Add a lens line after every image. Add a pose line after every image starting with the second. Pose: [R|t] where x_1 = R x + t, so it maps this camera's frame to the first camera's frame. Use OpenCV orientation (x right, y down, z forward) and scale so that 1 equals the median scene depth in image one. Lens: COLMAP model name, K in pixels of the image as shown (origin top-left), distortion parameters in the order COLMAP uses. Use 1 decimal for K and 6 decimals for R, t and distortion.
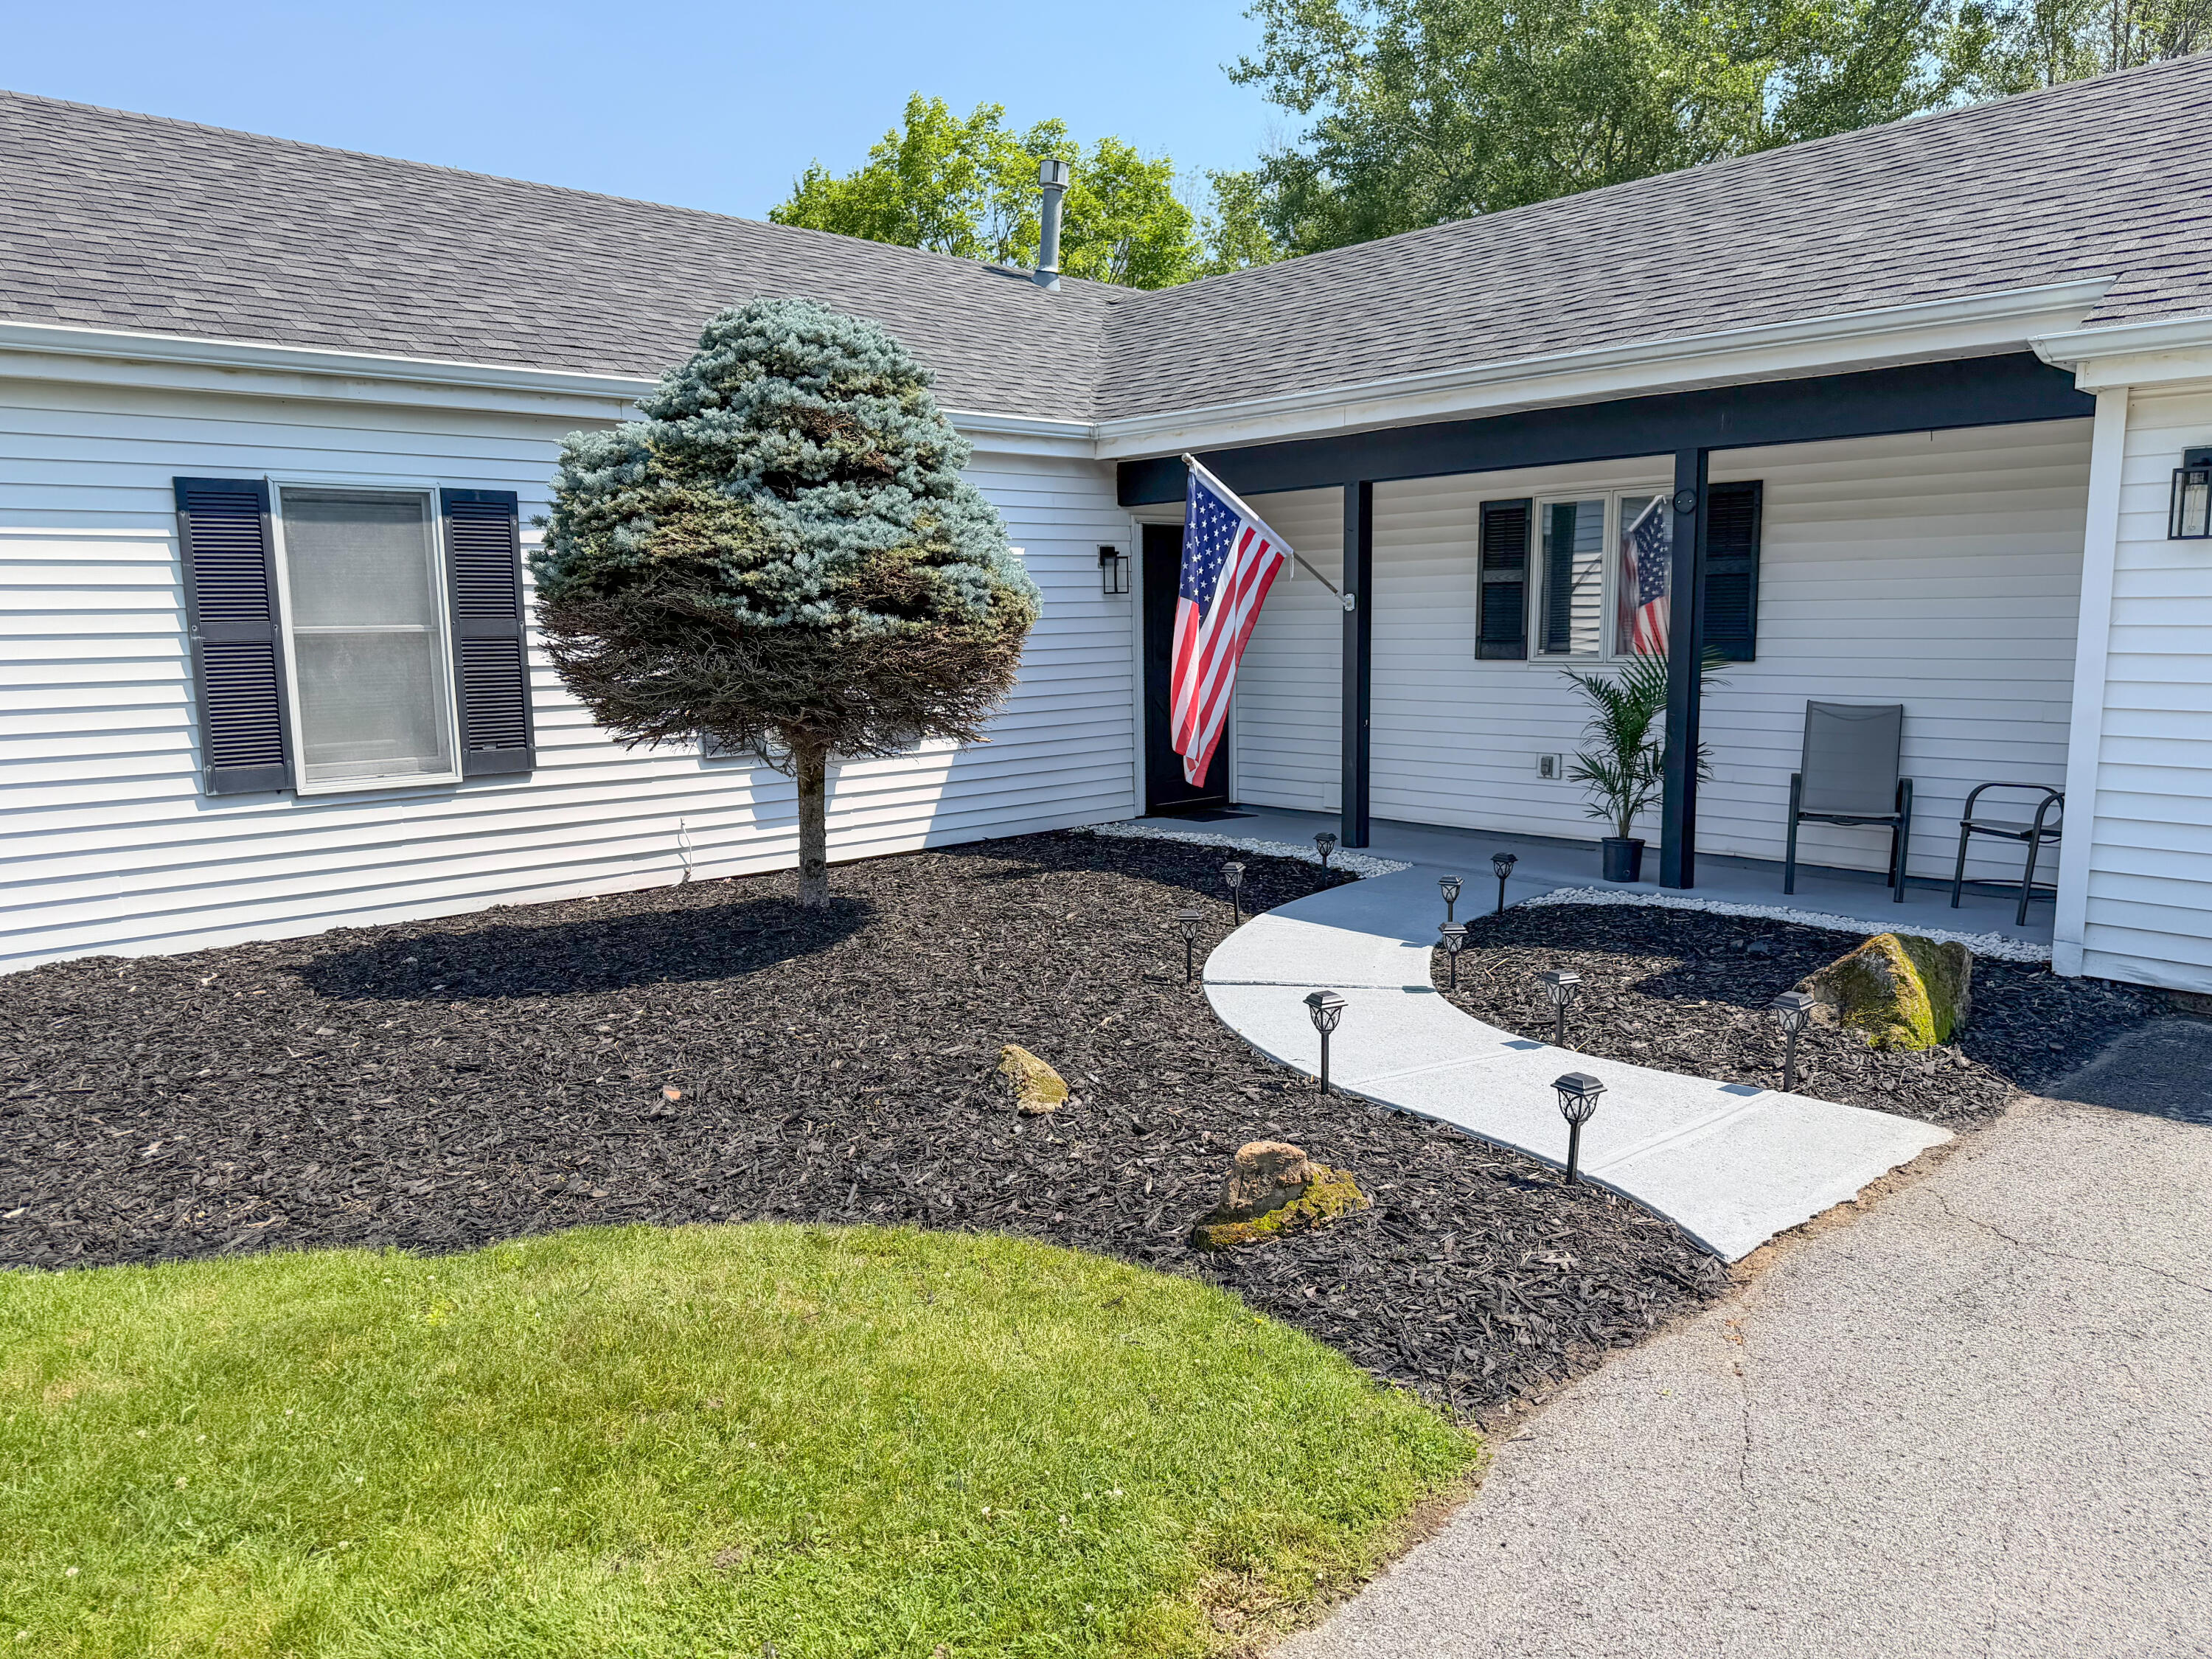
lens RADIAL K [[1604.8, 0, 1106.0], [0, 1604.8, 829.5], [0, 0, 1]] dist [0.039950, -0.005173]
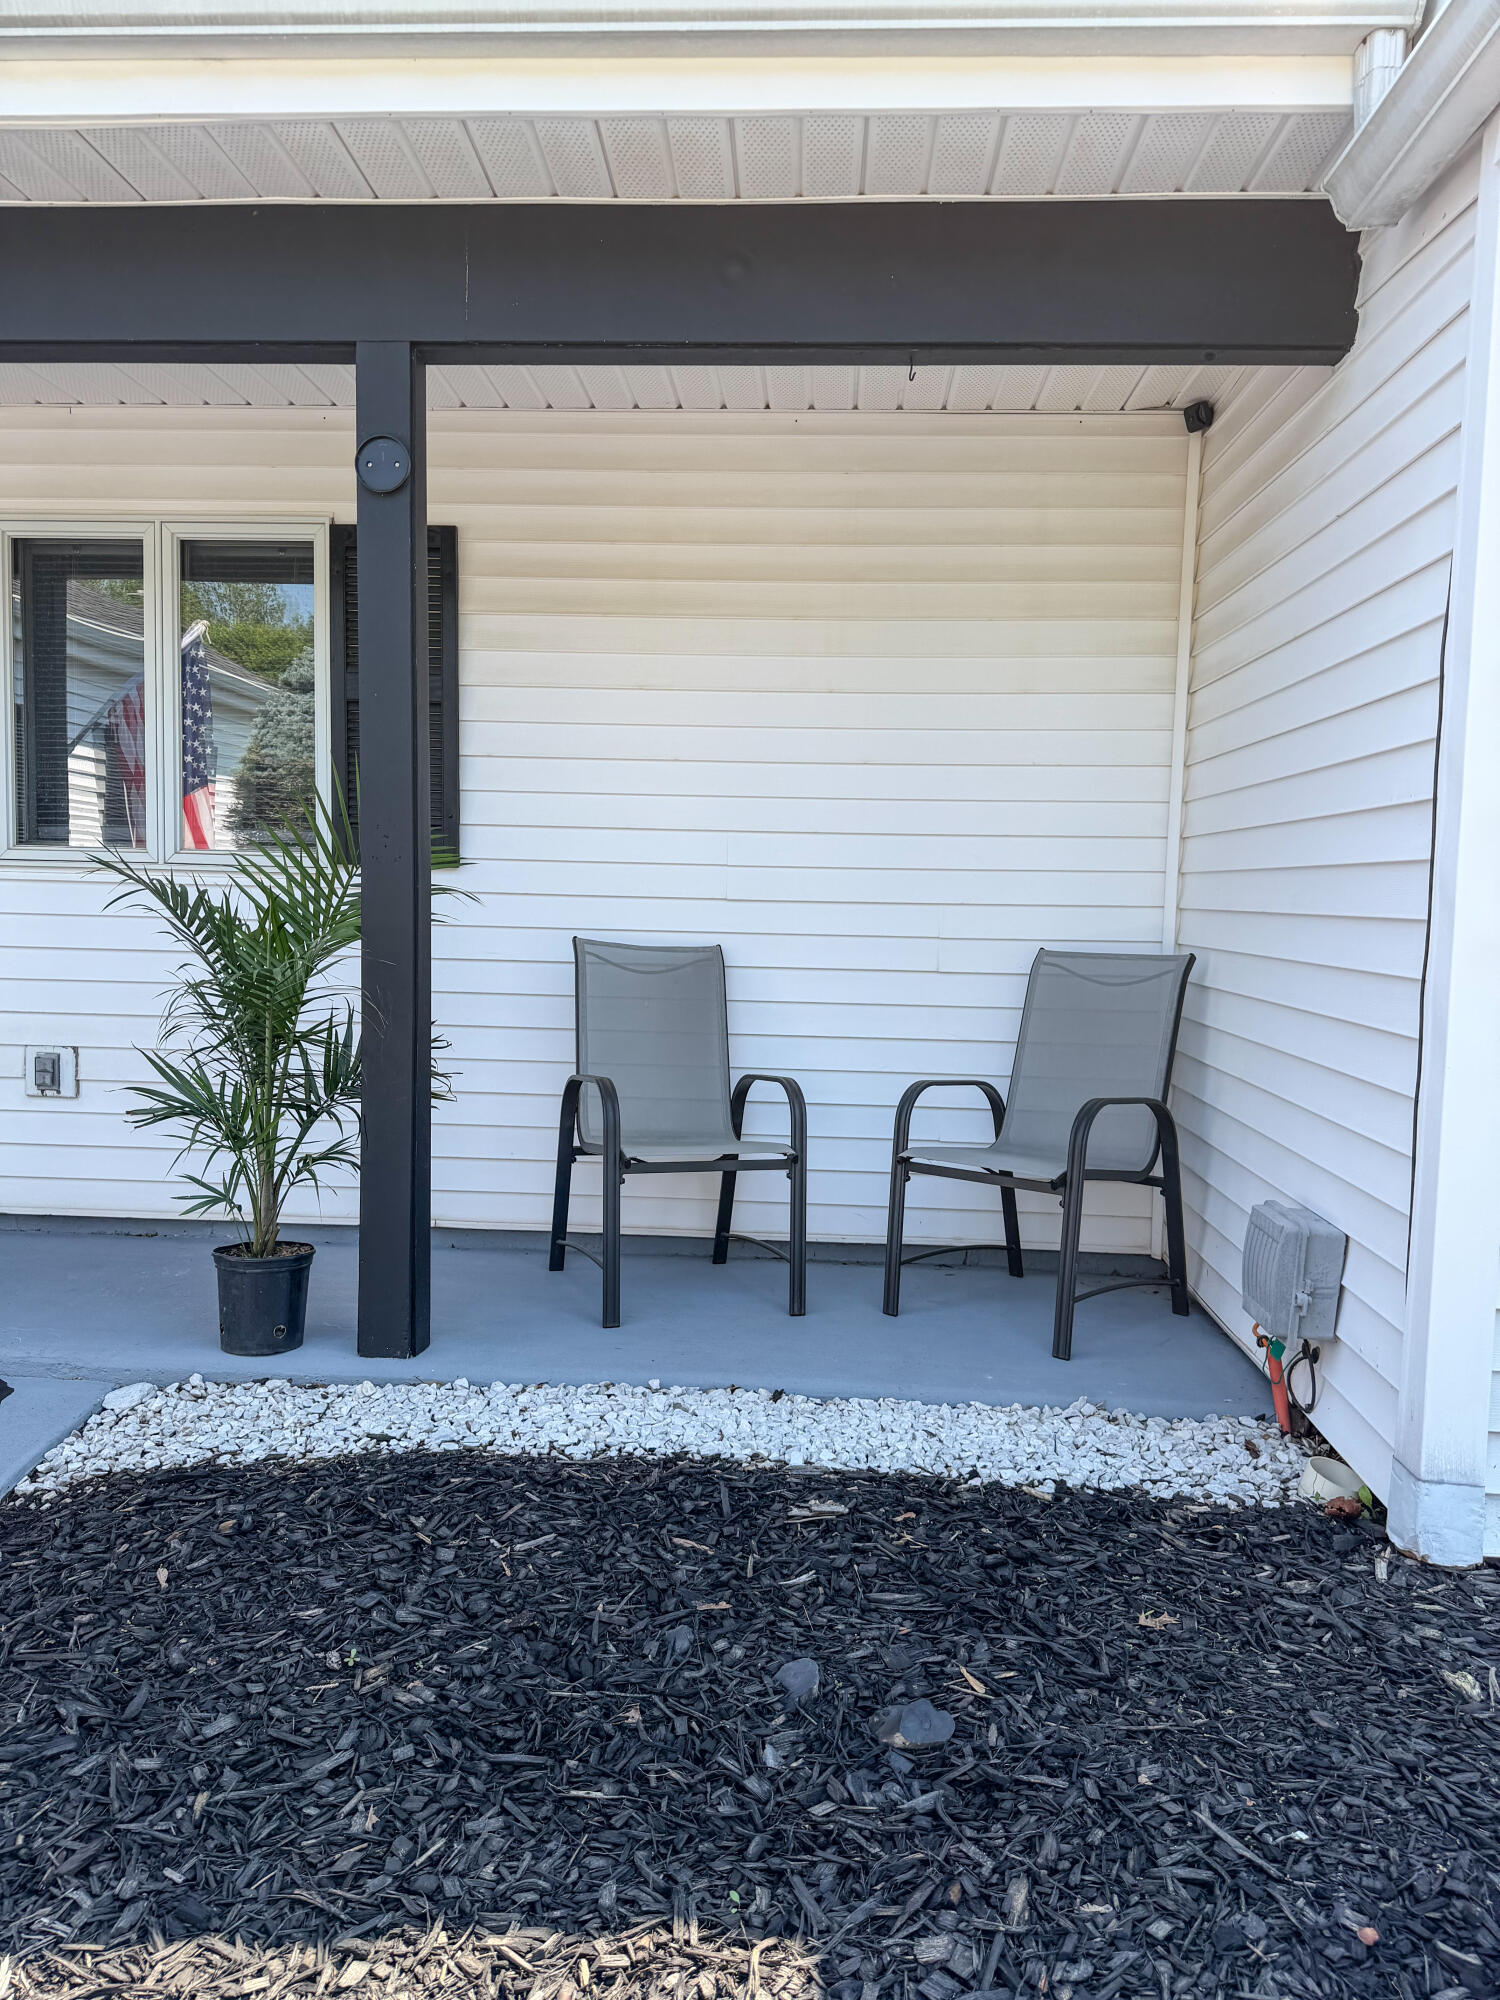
lens RADIAL K [[1451.0, 0, 750.0], [0, 1451.0, 1000.0], [0, 0, 1]] dist [0.039950, -0.005173]
pose [[0.723441, -0.029393, 0.689760, 0.143069], [0.058390, 0.998119, -0.018709, -0.046790], [-0.687912, 0.053810, 0.723797, 0.616480]]
